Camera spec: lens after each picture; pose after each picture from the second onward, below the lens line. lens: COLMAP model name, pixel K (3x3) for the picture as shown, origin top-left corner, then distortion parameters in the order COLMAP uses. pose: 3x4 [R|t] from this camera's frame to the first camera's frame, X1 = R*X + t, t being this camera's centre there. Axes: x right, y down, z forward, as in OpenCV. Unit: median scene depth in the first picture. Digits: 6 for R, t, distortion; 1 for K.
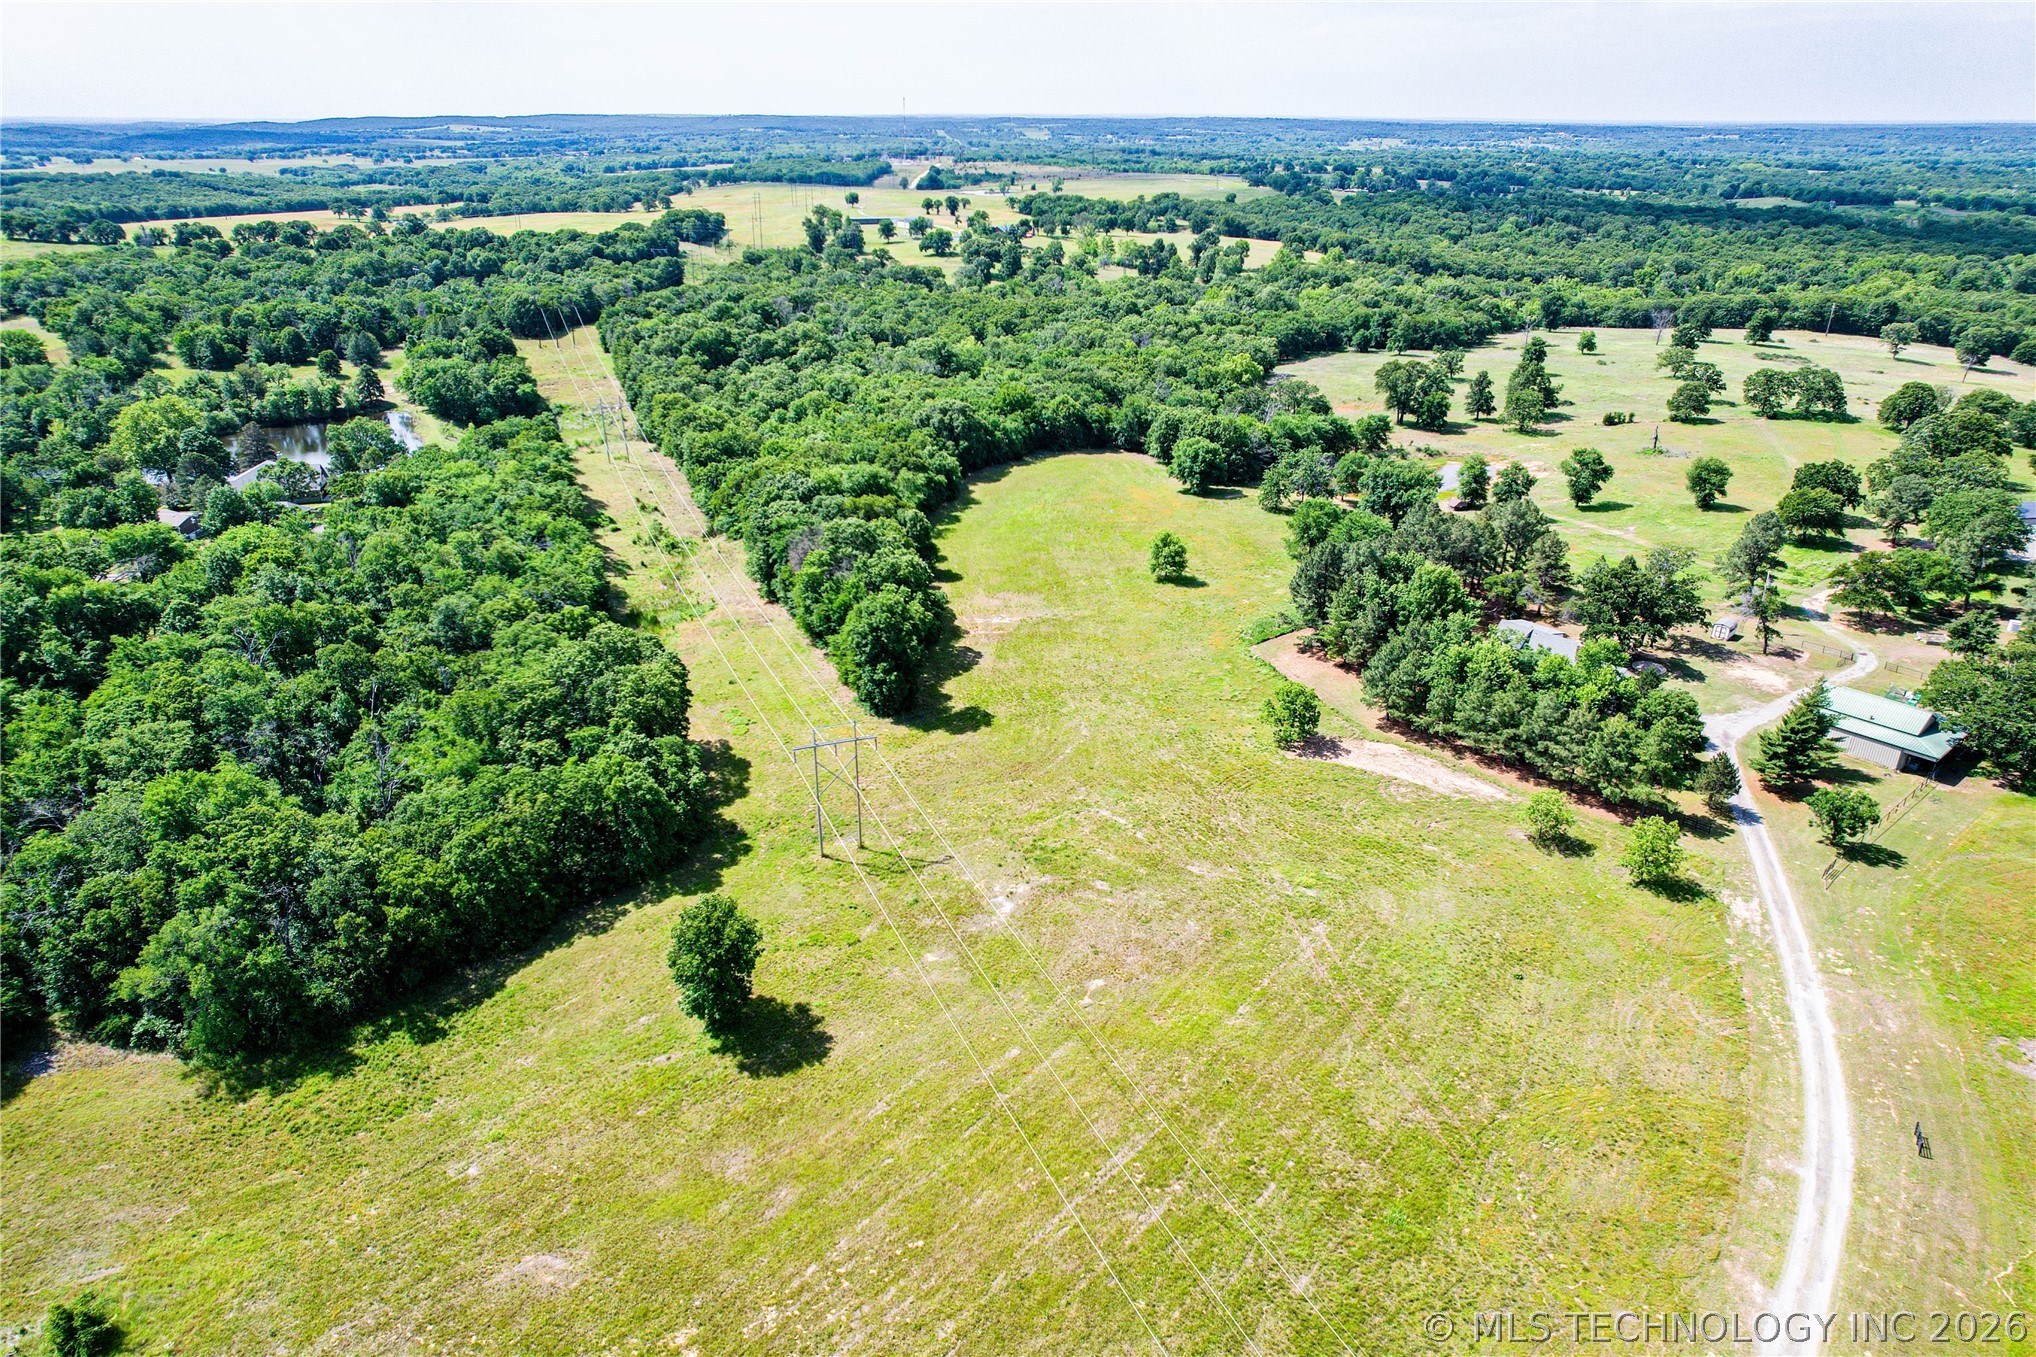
lens RADIAL K [[1315.8, 0, 1012.8], [0, 1315.8, 669.6], [0, 0, 1]] dist [-0.072454, 0.066289]
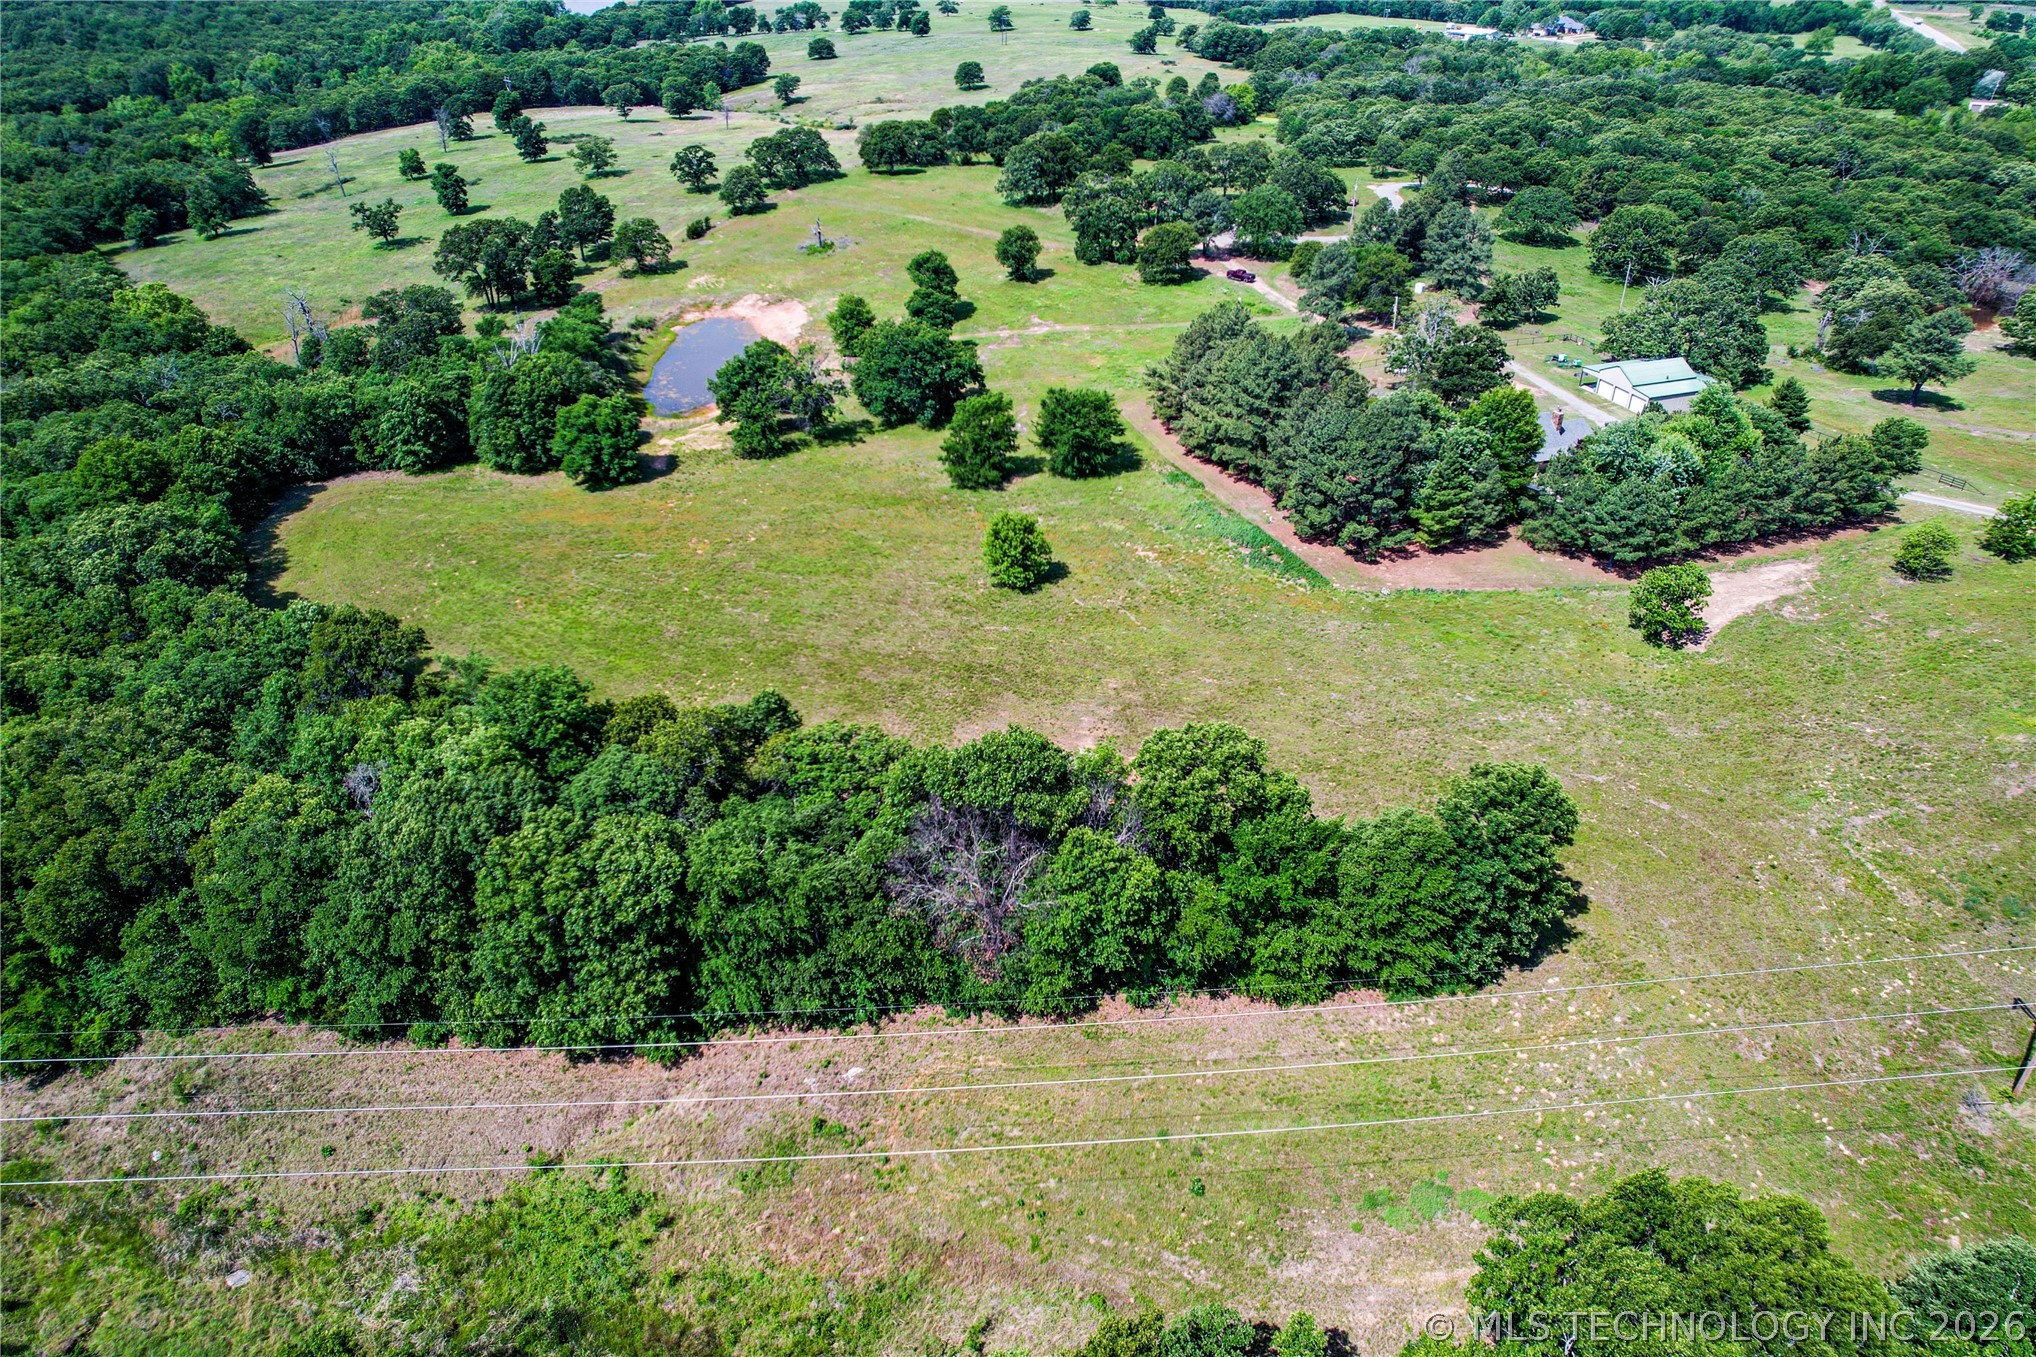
lens RADIAL K [[1315.8, 0, 1037.3], [0, 1315.8, 680.3], [0, 0, 1]] dist [-0.072454, 0.066289]
pose [[0.355940, -0.497589, 0.791019, -0.279992], [0.373773, 0.851604, 0.367510, -0.172701], [-0.856505, 0.164850, 0.489106, 0.443661]]
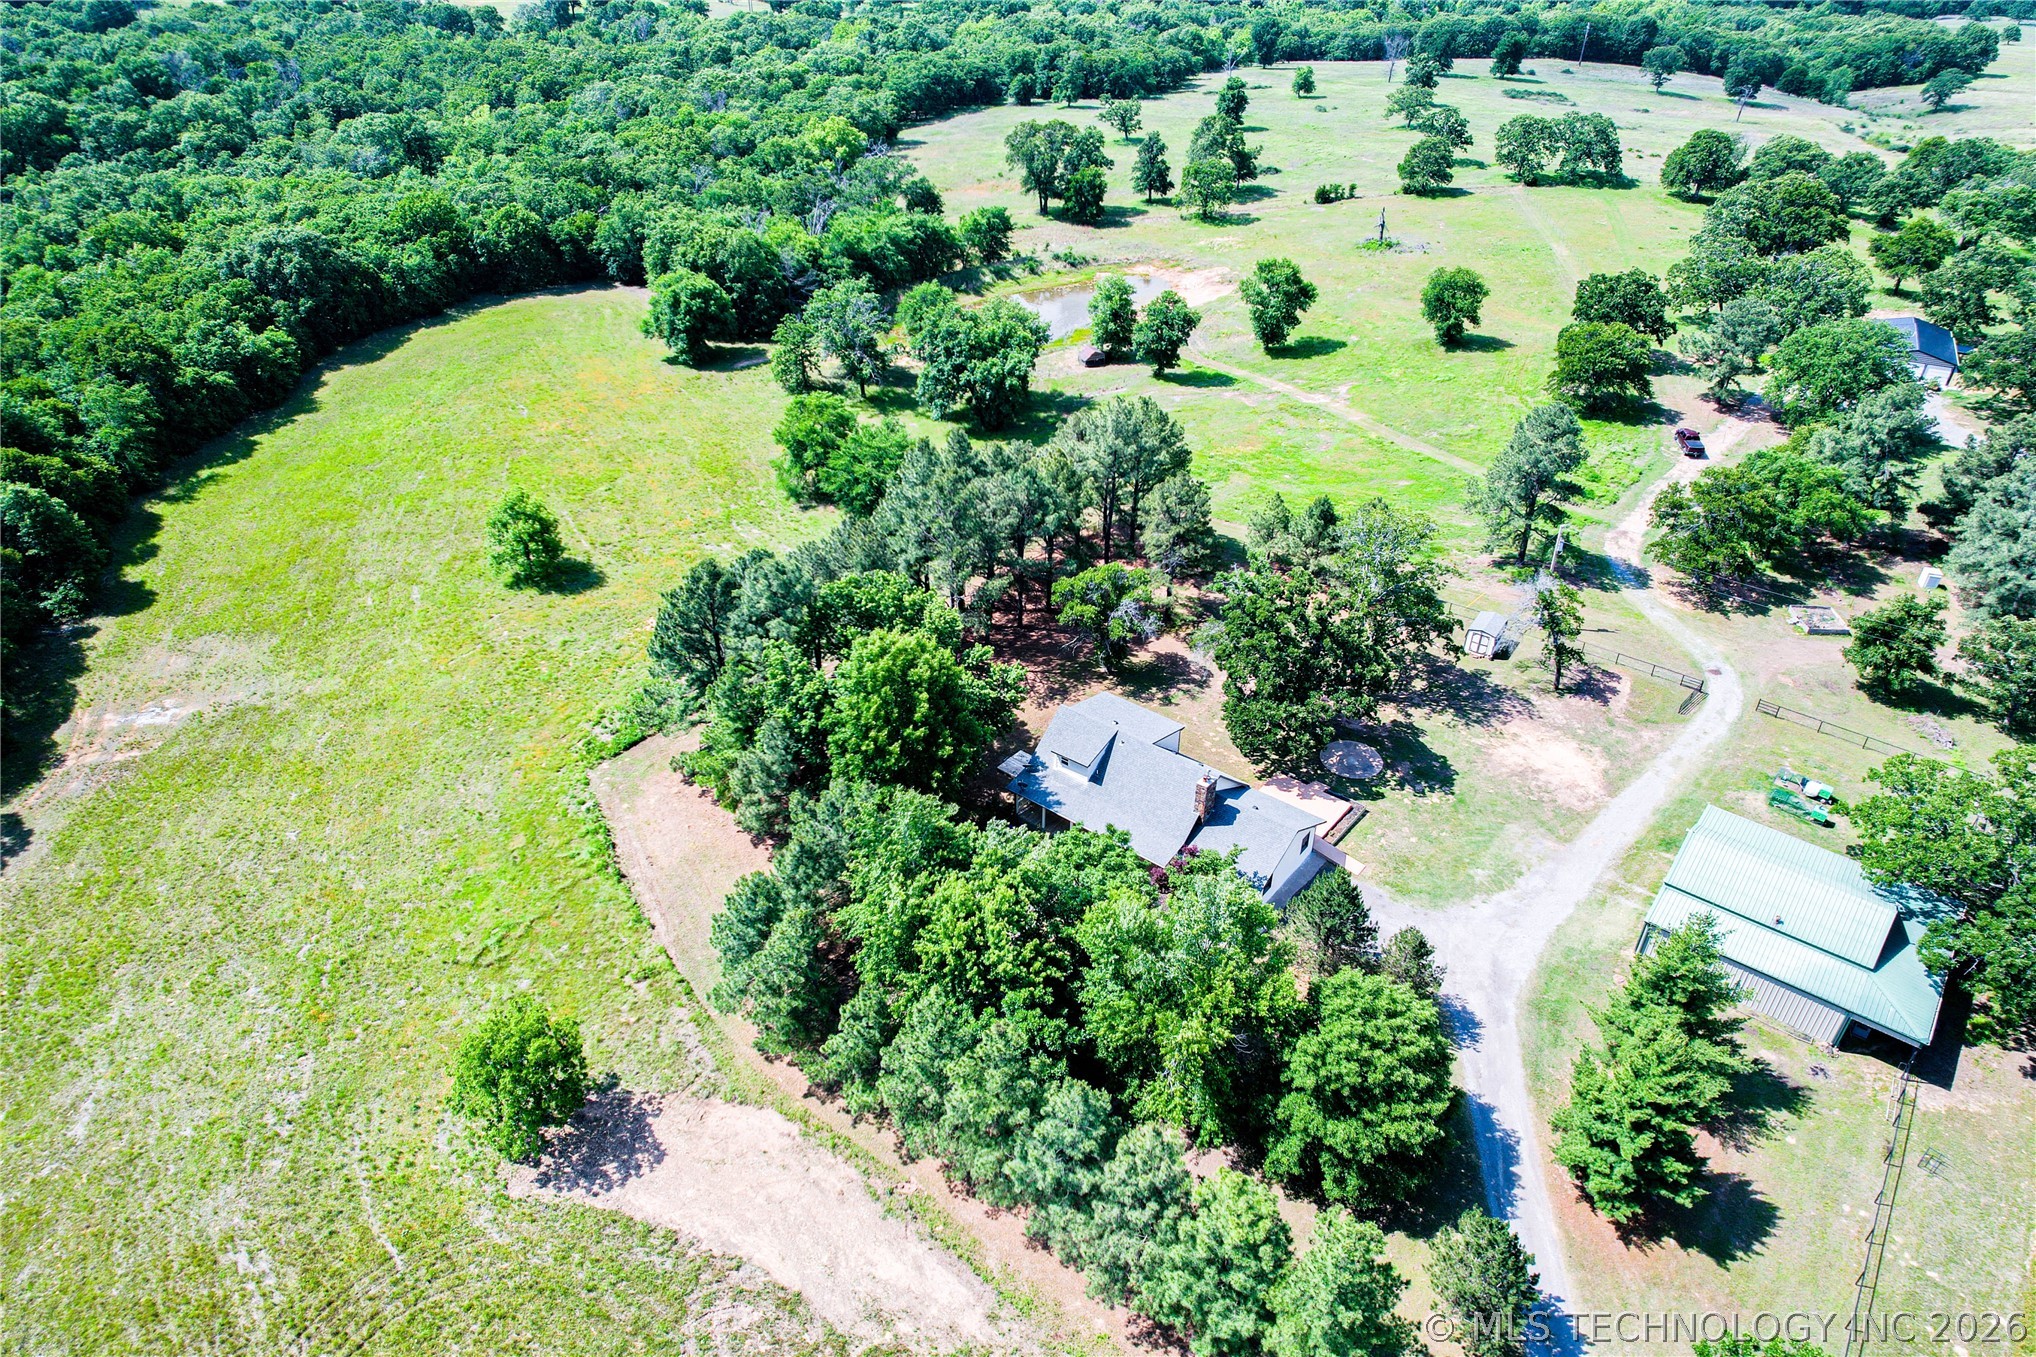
lens RADIAL K [[1315.8, 0, 1008.4], [0, 1315.8, 672.6], [0, 0, 1]] dist [-0.072454, 0.066289]
pose [[0.983131, -0.099044, 0.153762, 0.149161], [0.070629, 0.981064, 0.180345, -0.074800], [-0.168713, -0.166443, 0.971511, 0.279430]]
